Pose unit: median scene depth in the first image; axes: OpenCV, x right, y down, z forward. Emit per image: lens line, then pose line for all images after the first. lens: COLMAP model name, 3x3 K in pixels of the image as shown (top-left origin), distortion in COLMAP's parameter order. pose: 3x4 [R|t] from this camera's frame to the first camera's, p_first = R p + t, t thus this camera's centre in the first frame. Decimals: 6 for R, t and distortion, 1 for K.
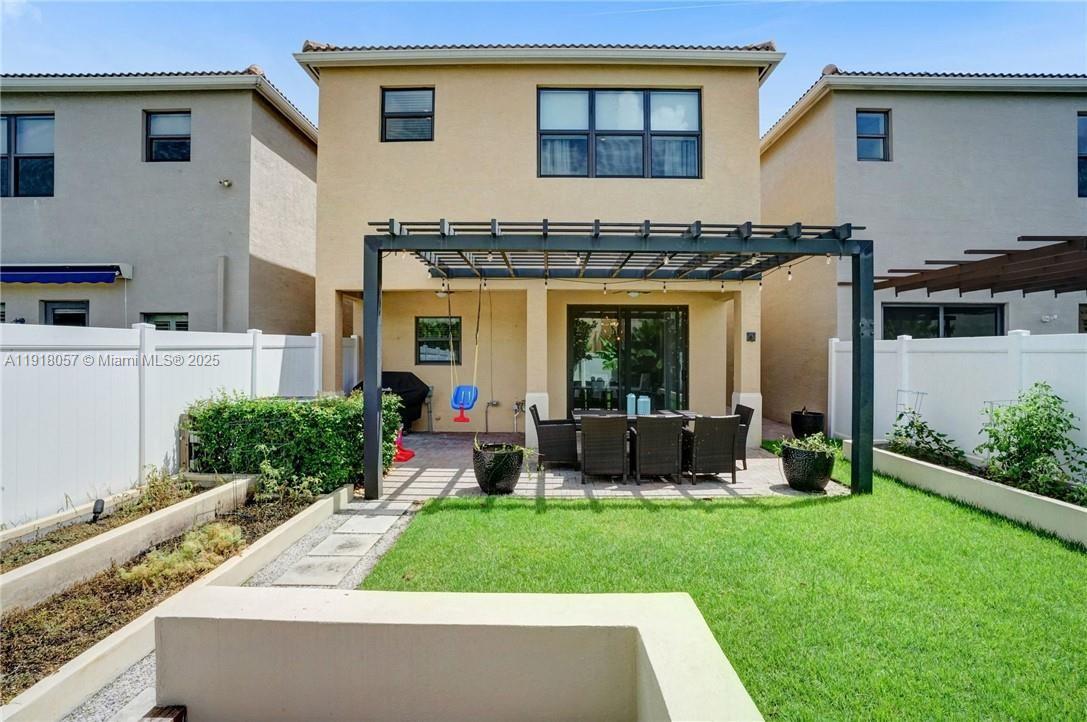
lens RADIAL K [[499.5, 0, 544.1], [0, 499.5, 351.6], [0, 0, 1]] dist [-0.067227, 0.026378]
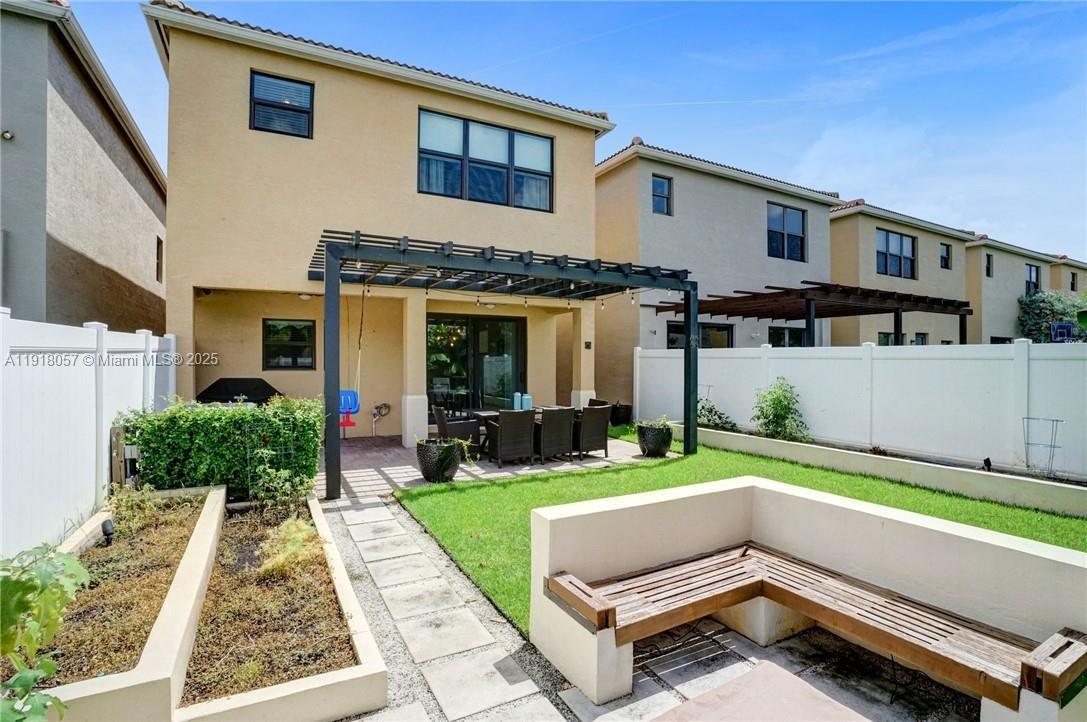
lens RADIAL K [[512.5, 0, 545.8], [0, 512.5, 357.1], [0, 0, 1]] dist [-0.067454, 0.025208]
pose [[0.880173, 0.003277, 0.474642, -0.285805], [-0.003243, 0.999994, -0.000890, 0.001176], [-0.474642, -0.000756, 0.880178, -0.087003]]
